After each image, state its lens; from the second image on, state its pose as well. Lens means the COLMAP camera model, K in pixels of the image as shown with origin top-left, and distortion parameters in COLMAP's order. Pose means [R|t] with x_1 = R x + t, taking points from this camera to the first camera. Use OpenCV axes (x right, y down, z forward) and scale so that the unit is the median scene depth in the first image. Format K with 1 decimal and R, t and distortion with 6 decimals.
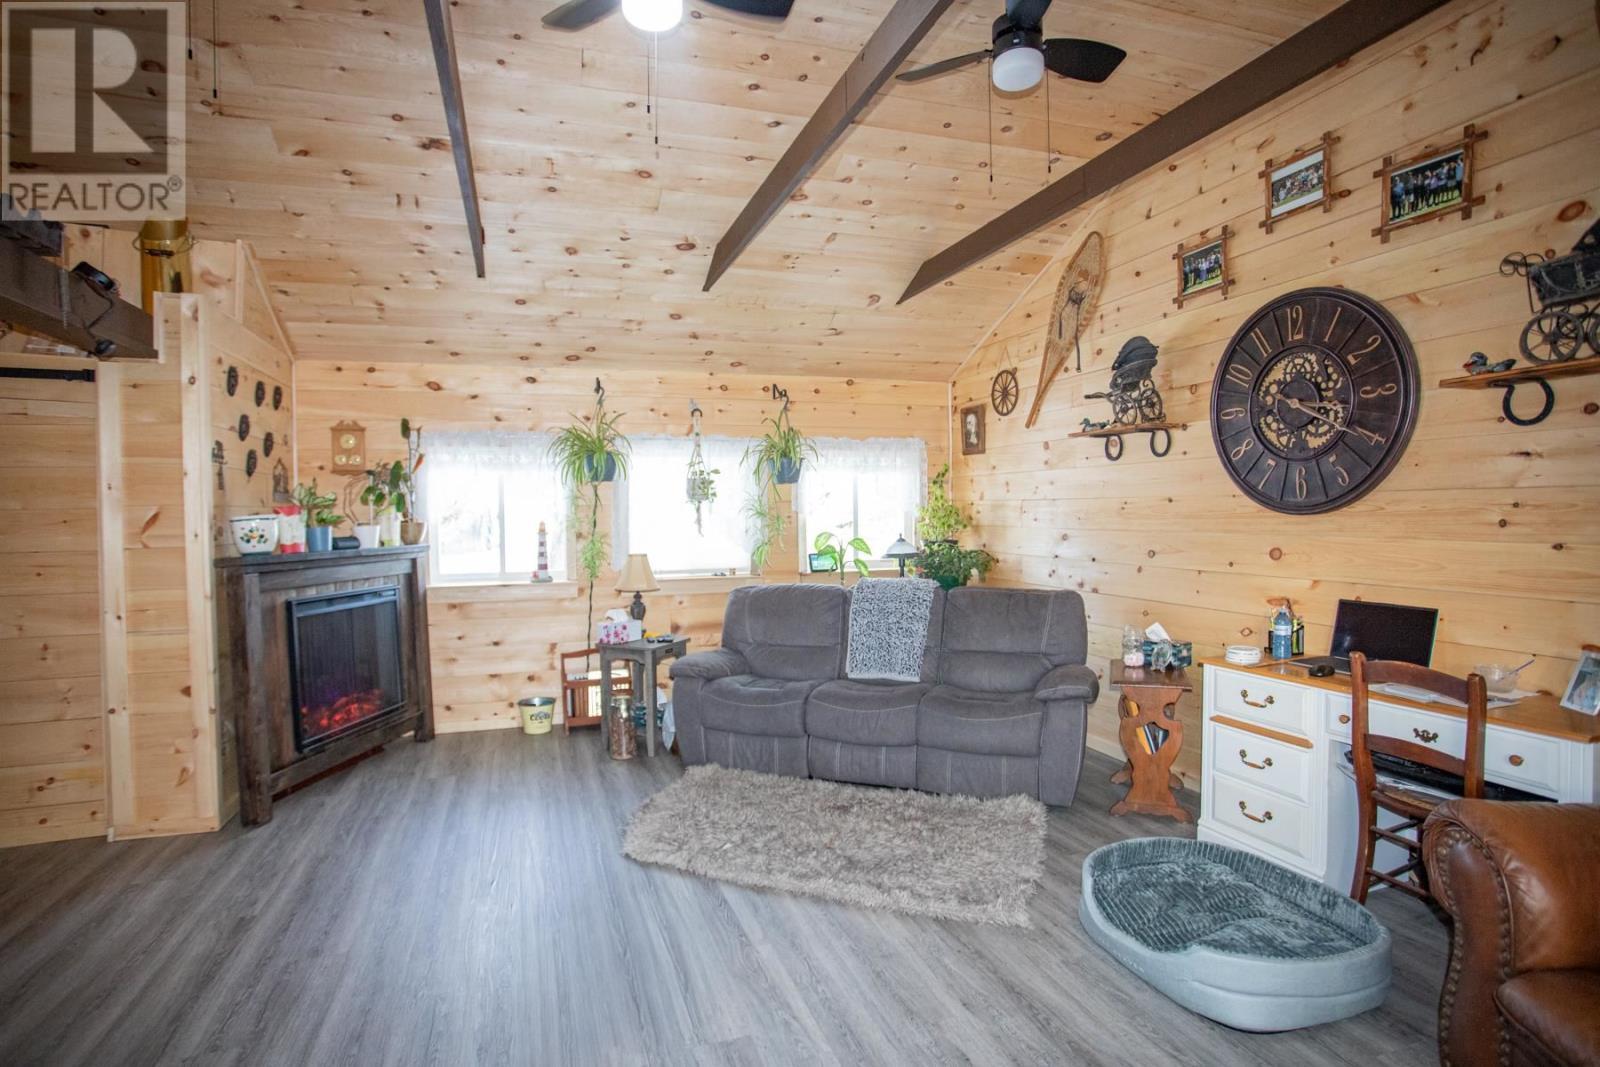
lens RADIAL K [[817.3, 0, 784.7], [0, 817.3, 530.3], [0, 0, 1]] dist [-0.068661, 0.038242]
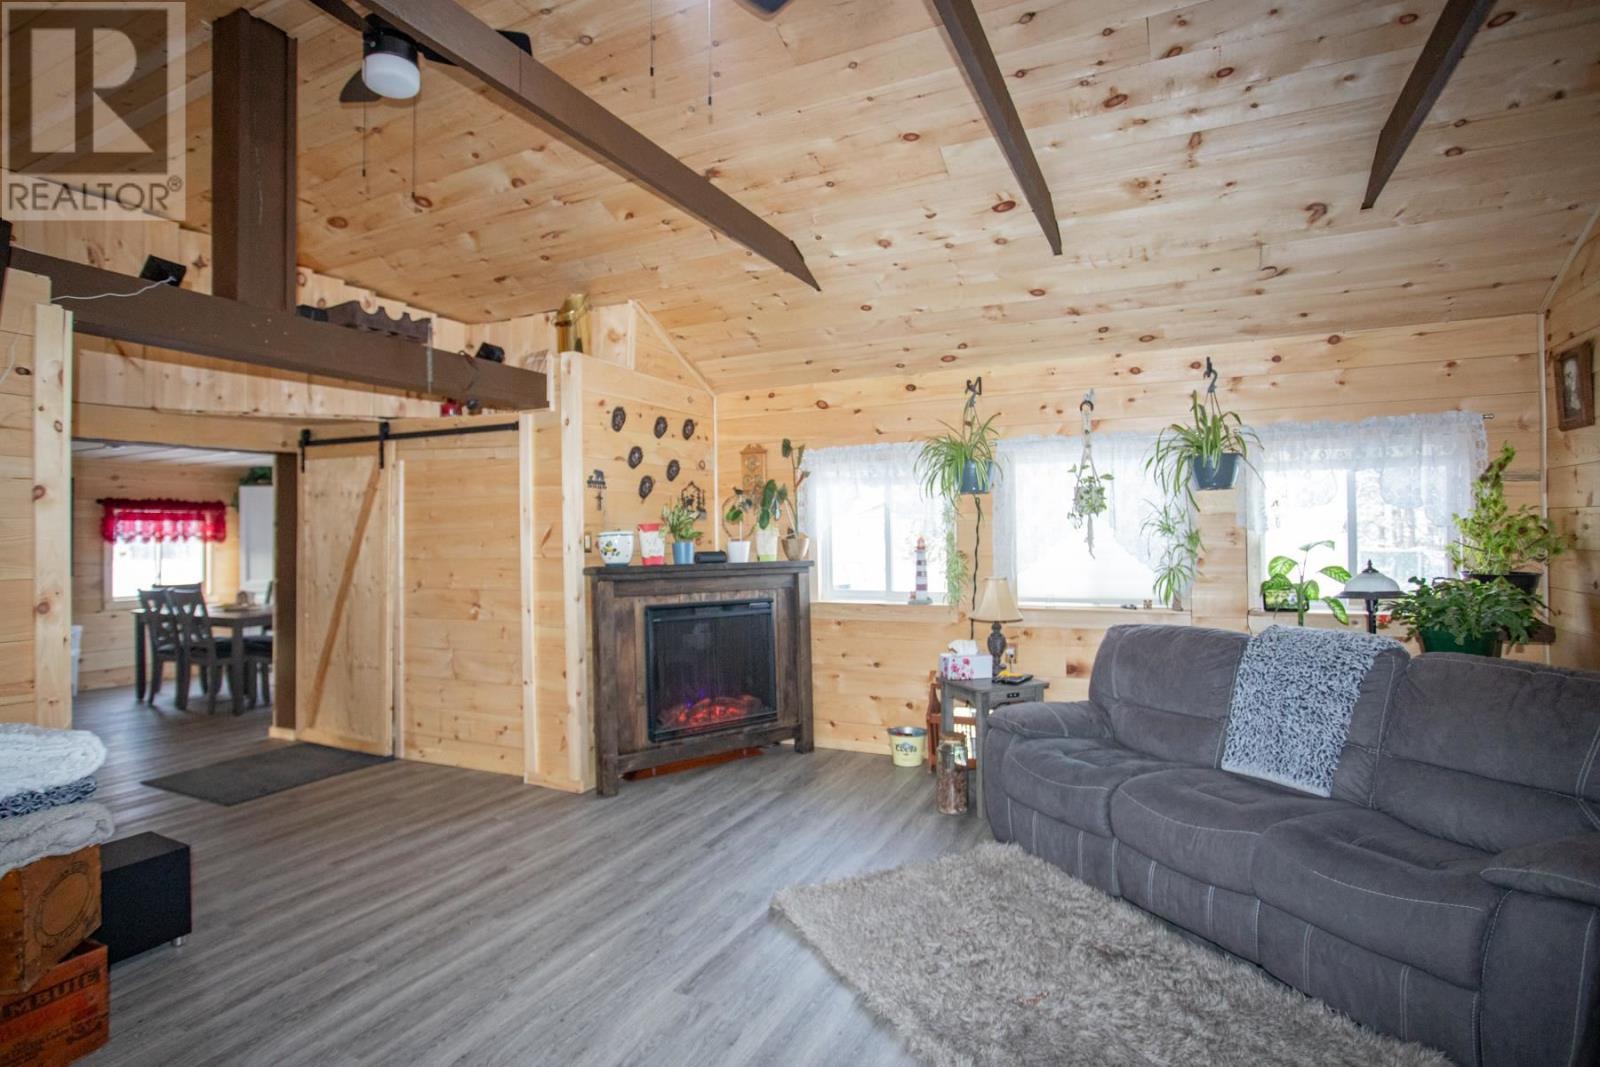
lens RADIAL K [[827.2, 0, 781.6], [0, 827.2, 529.6], [0, 0, 1]] dist [-0.075633, 0.038340]
pose [[0.713254, -0.000680, -0.700905, 0.328861], [-0.012754, 0.999821, -0.013948, -0.007505], [0.700790, 0.018888, 0.713118, 0.283120]]
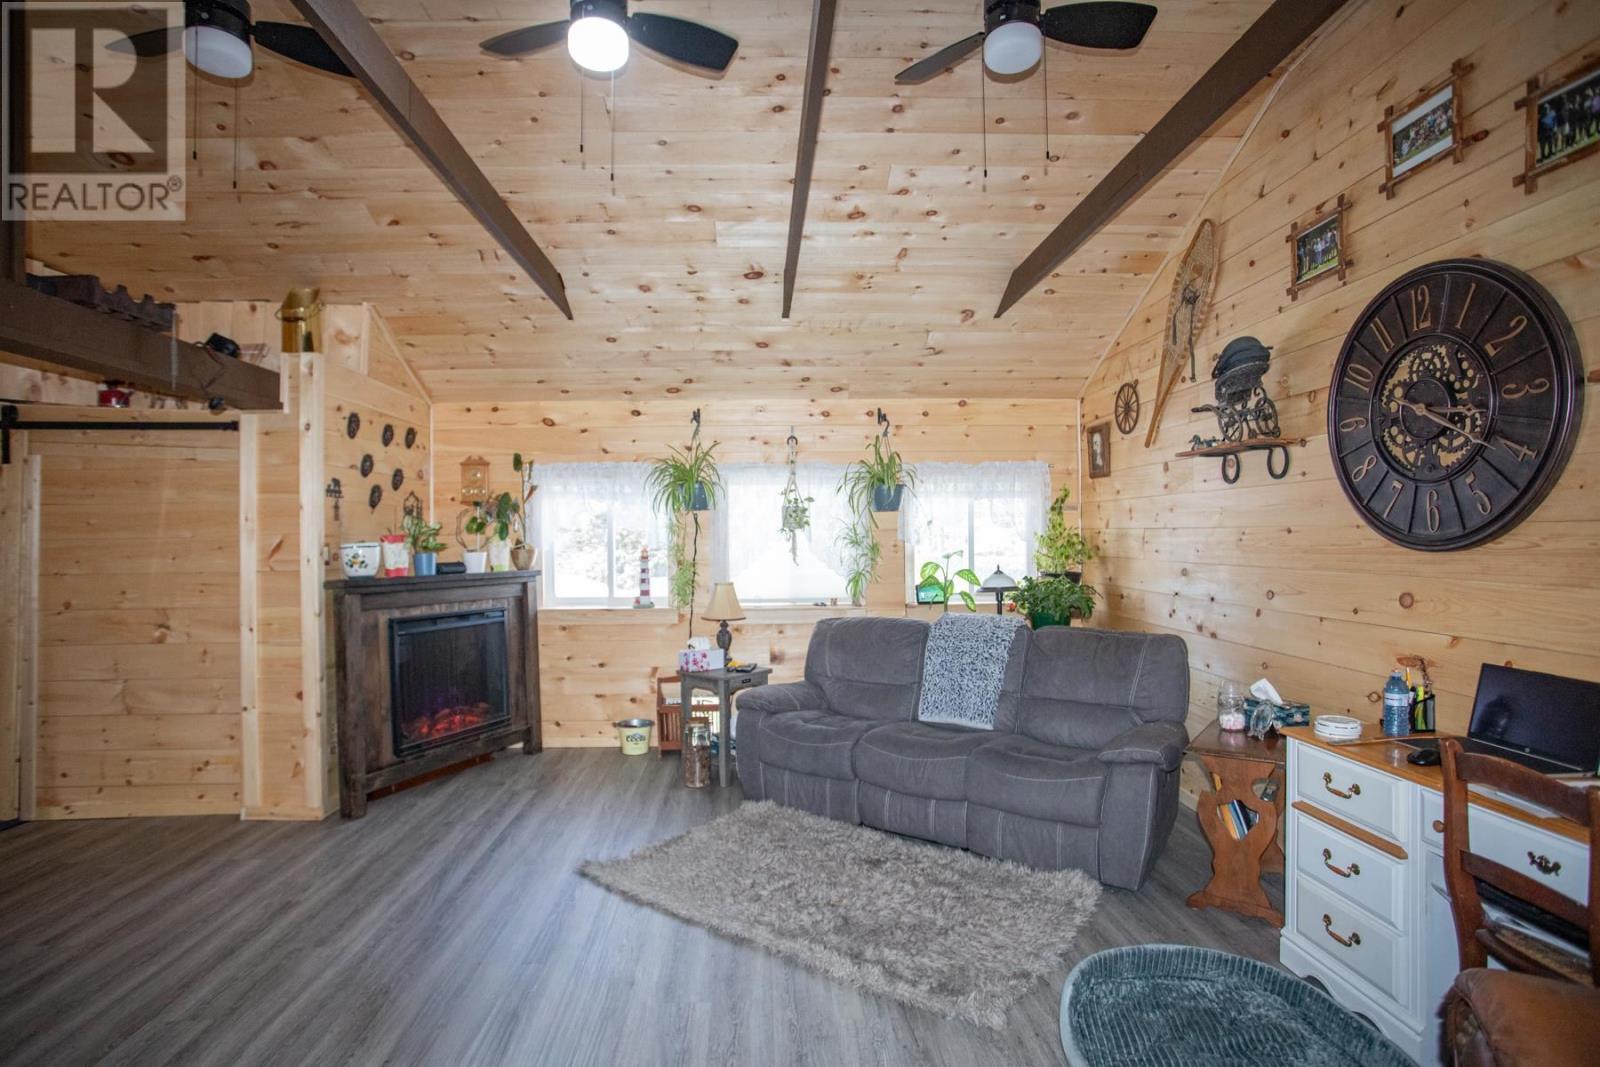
lens RADIAL K [[817.3, 0, 784.7], [0, 817.3, 530.3], [0, 0, 1]] dist [-0.068661, 0.038242]
pose [[0.960447, 0.001707, -0.278458, 0.213794], [-0.009421, 0.999608, -0.026367, -0.011655], [0.278304, 0.027948, 0.960086, 0.066276]]
